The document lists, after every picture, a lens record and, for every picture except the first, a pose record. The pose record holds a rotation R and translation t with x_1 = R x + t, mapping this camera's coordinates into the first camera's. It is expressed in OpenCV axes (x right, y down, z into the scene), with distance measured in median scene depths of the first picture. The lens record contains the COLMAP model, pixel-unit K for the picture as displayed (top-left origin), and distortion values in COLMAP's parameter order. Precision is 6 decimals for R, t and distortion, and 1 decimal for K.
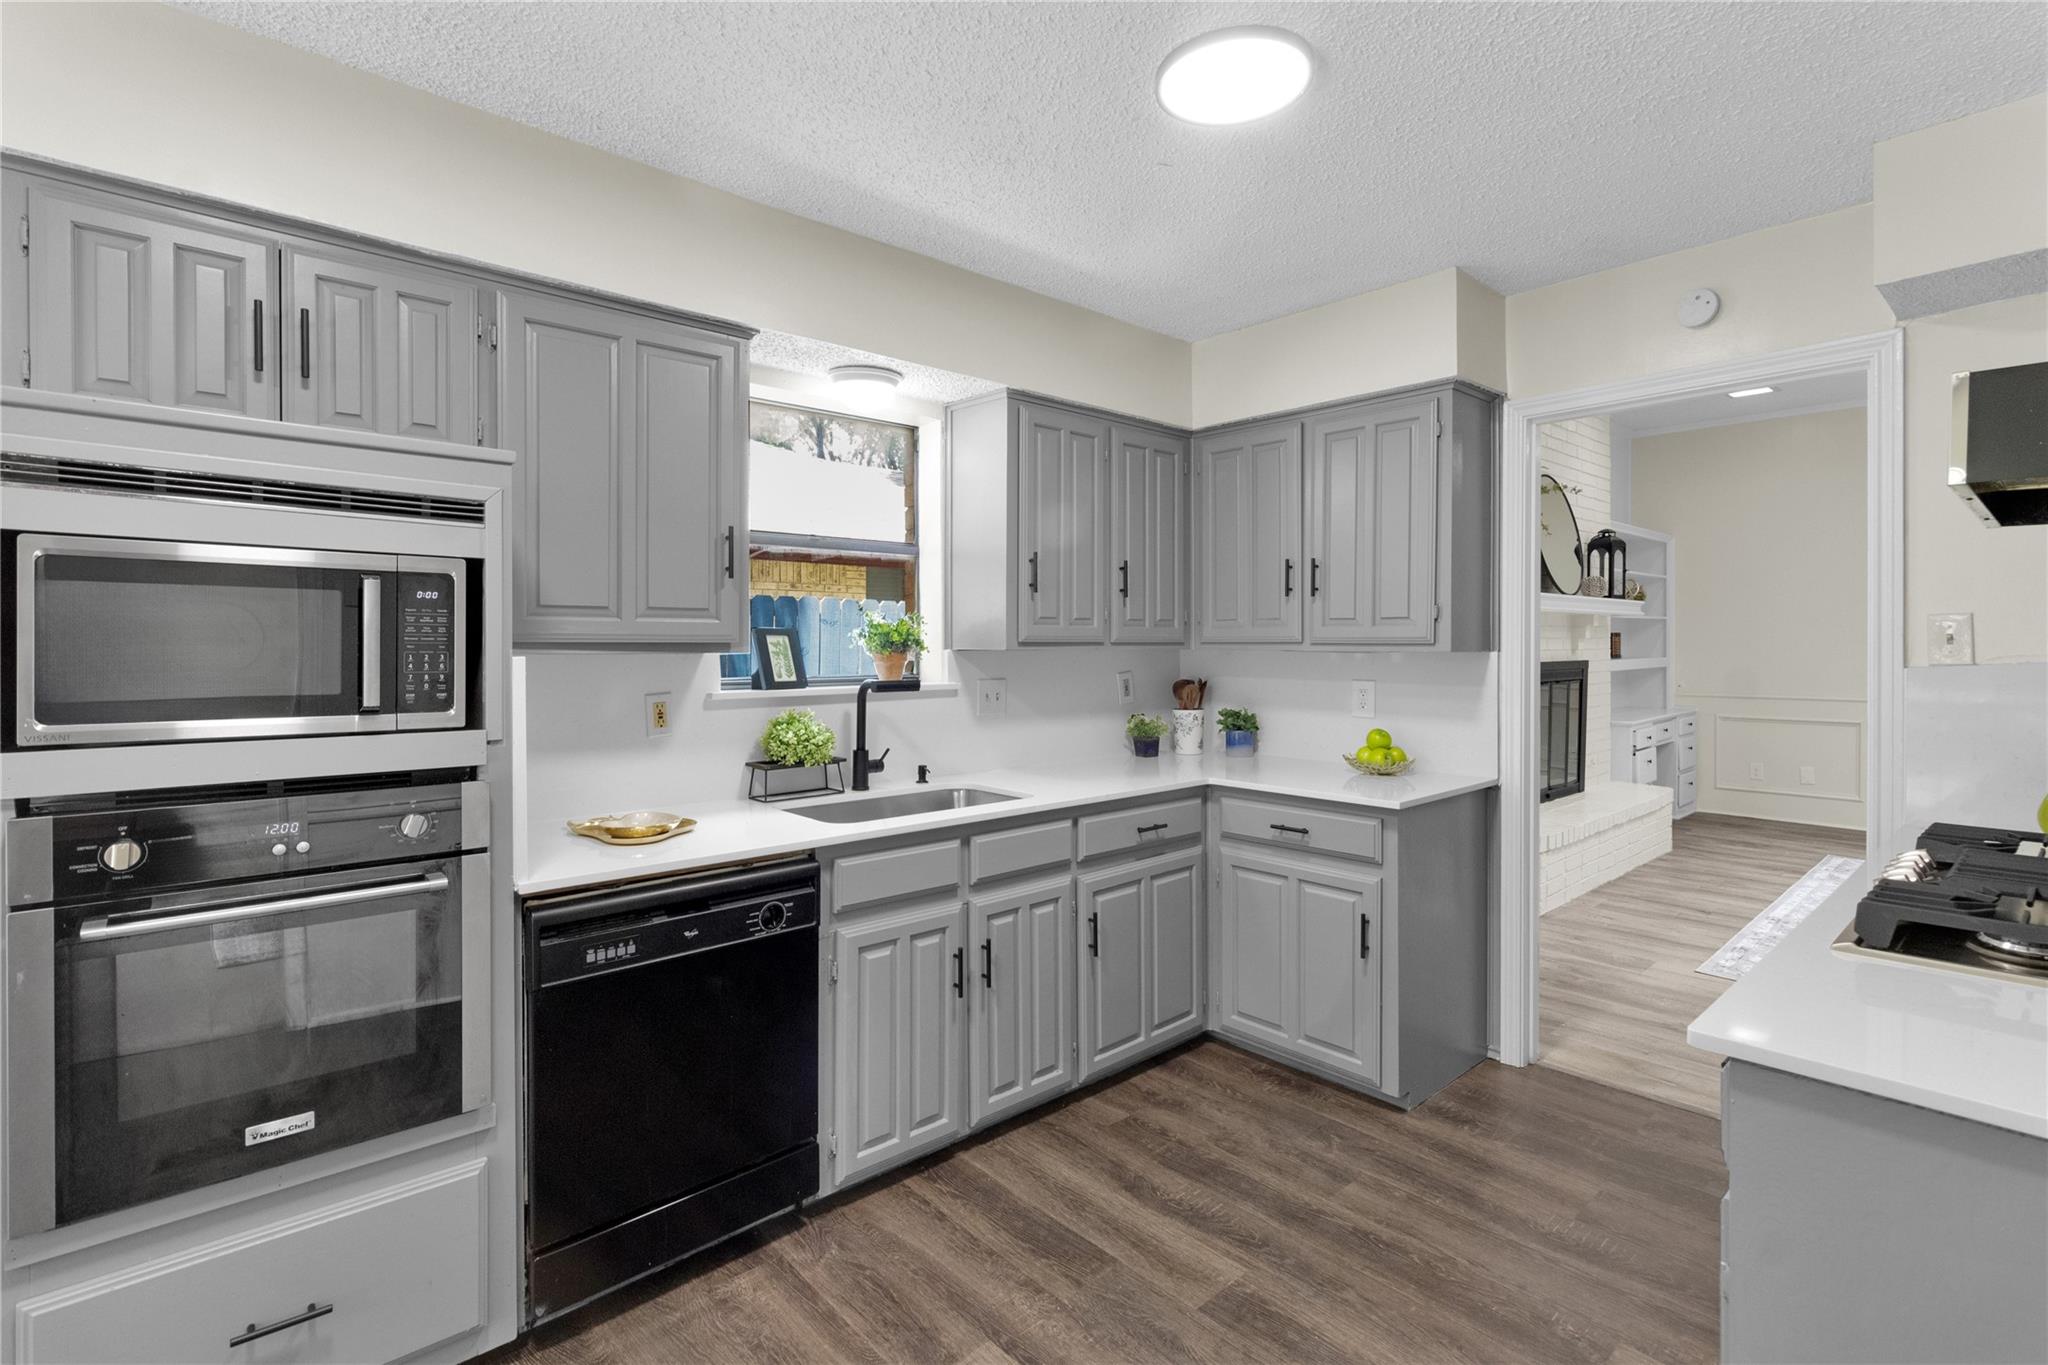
lens RADIAL K [[950.5, 0, 1024.0], [0, 950.5, 655.8], [0, 0, 1]] dist [0.000261, -0.000224]
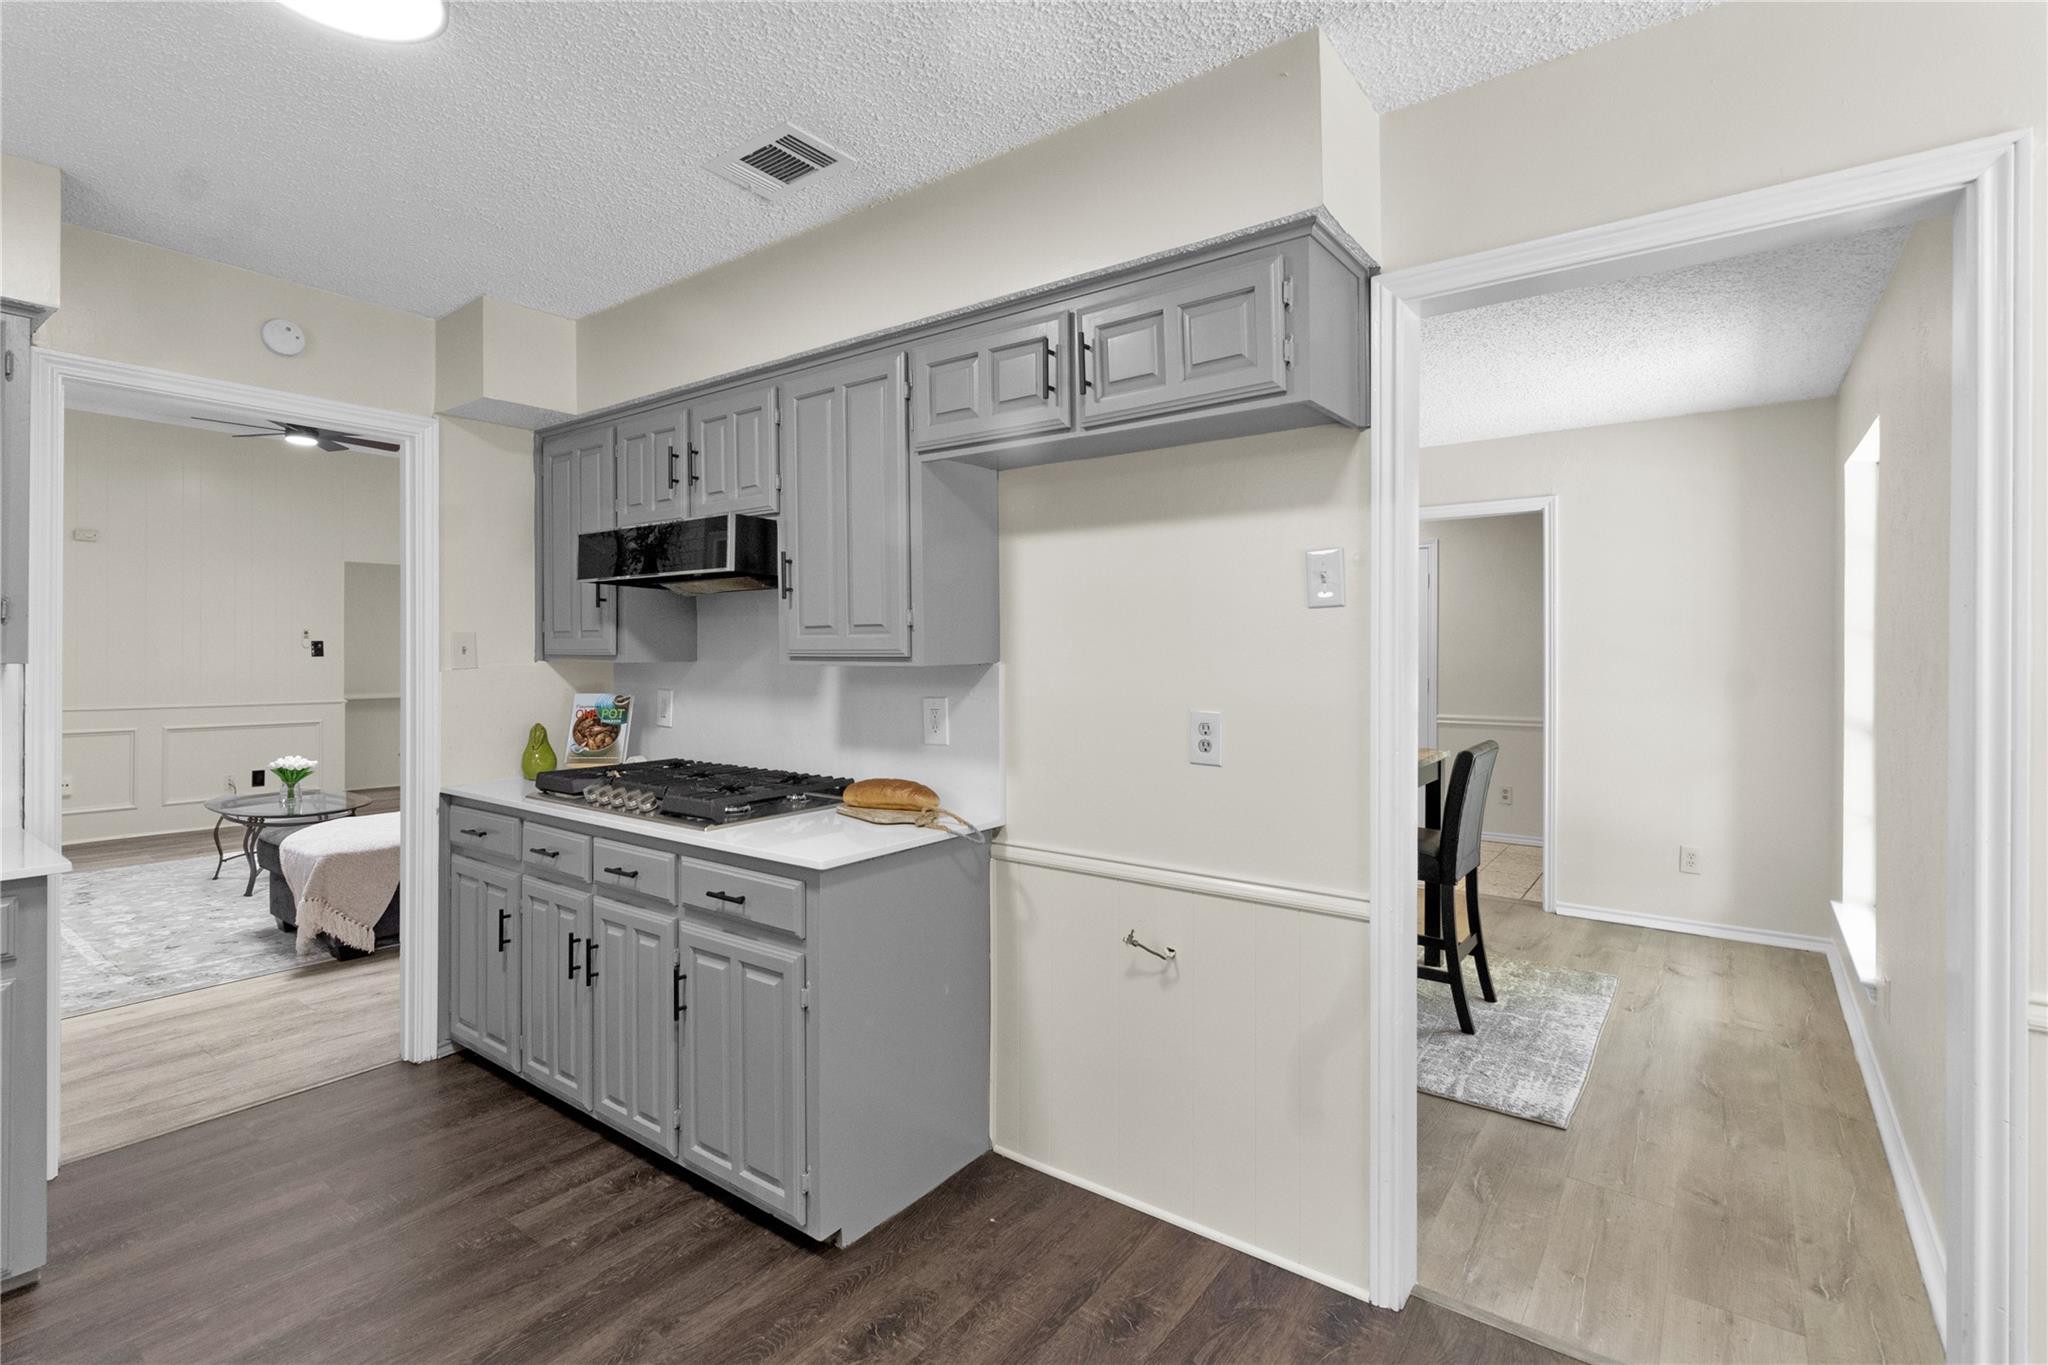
lens RADIAL K [[952.9, 0, 1025.0], [0, 952.9, 652.3], [0, 0, 1]] dist [0.000505, 0.000472]
pose [[-0.208707, 0.002270, 0.977976, -0.578300], [0.007524, 0.999971, -0.000715, -0.007475], [-0.977949, 0.007209, -0.208718, 0.470393]]
